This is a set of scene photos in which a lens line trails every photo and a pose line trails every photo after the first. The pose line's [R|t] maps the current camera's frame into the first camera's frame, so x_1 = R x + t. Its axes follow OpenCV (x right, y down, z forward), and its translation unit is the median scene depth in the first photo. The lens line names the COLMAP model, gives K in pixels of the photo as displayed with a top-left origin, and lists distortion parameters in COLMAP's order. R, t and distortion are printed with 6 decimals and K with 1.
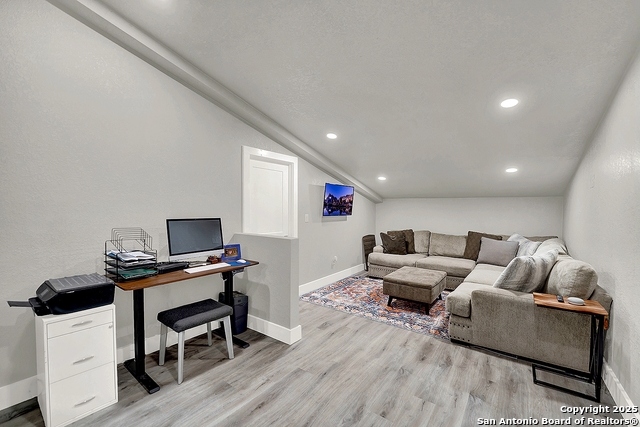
lens RADIAL K [[267.8, 0, 320.3], [0, 267.8, 215.6], [0, 0, 1]] dist [-0.021485, 0.000455]
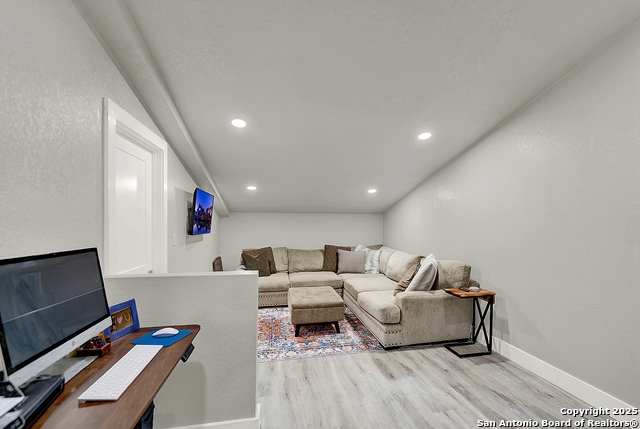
lens RADIAL K [[282.8, 0, 321.5], [0, 282.8, 227.2], [0, 0, 1]] dist [-0.027424, 0.000013]
pose [[0.658213, -0.013016, 0.752720, -0.417135], [0.022611, 0.999741, -0.002485, -0.013881], [-0.752492, 0.018655, 0.658337, 0.367459]]
